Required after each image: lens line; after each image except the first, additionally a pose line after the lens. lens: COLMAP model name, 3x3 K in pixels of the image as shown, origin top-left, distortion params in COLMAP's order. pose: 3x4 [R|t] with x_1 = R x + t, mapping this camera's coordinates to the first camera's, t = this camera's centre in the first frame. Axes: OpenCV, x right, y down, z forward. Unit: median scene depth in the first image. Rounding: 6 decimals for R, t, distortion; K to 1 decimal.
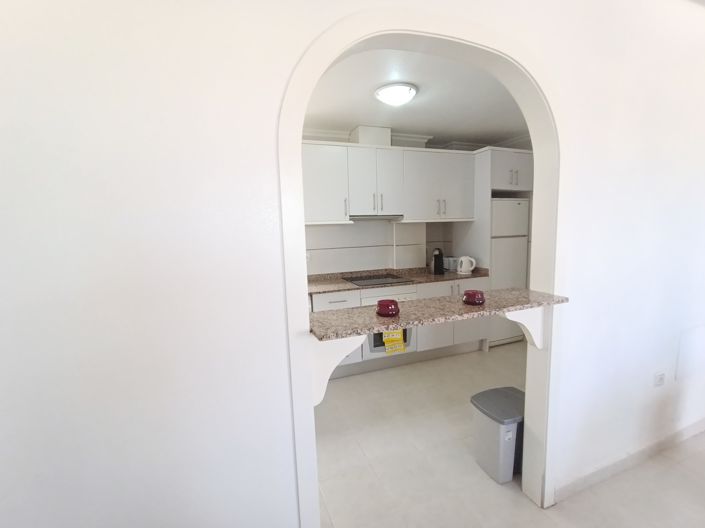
lens RADIAL K [[322.6, 0, 348.3], [0, 322.6, 261.0], [0, 0, 1]] dist [-0.024556, 0.014129]
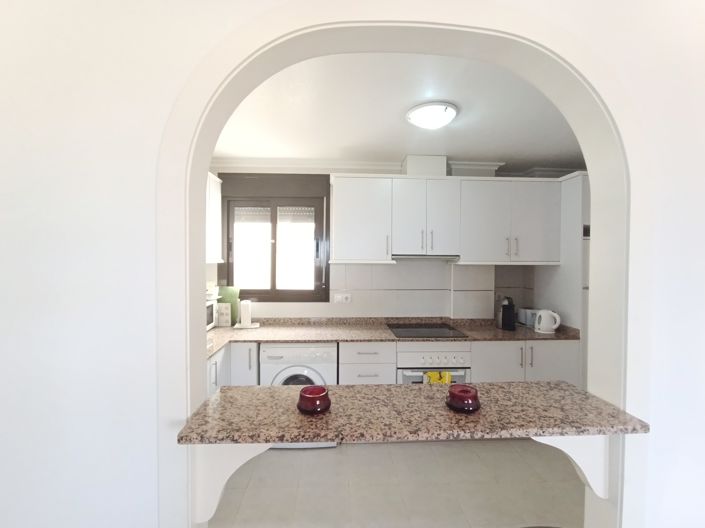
lens RADIAL K [[322.6, 0, 348.3], [0, 322.6, 261.0], [0, 0, 1]] dist [-0.024556, 0.014129]
pose [[0.953510, 0.037456, -0.299026, 0.137997], [-0.065984, 0.994118, -0.085880, -0.035324], [0.294051, 0.101618, 0.950373, 0.113657]]
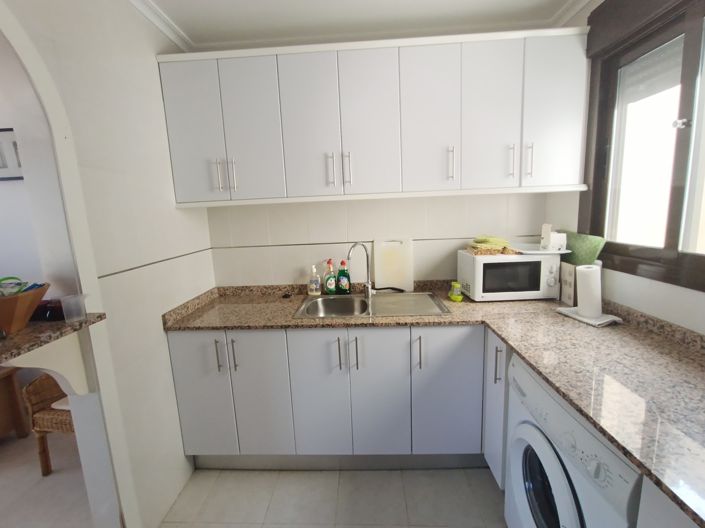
lens RADIAL K [[322.6, 0, 348.3], [0, 322.6, 261.0], [0, 0, 1]] dist [-0.024556, 0.014129]
pose [[-0.364824, 0.194747, -0.910482, 0.123750], [-0.046728, 0.972819, 0.226804, -0.071696], [0.929903, 0.125288, -0.345807, 0.700151]]
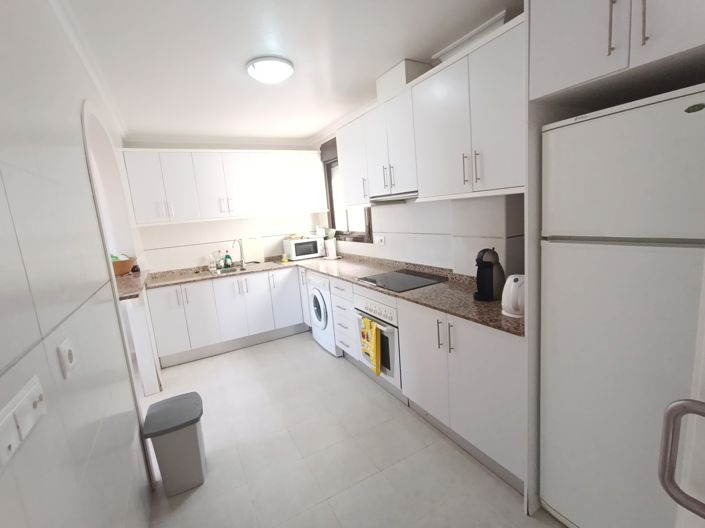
lens RADIAL K [[322.6, 0, 348.3], [0, 322.6, 261.0], [0, 0, 1]] dist [-0.024556, 0.014129]
pose [[0.171613, 0.165317, -0.971195, 0.754513], [-0.031369, 0.986237, 0.162334, -0.097815], [0.984665, 0.002607, 0.174437, 0.711363]]
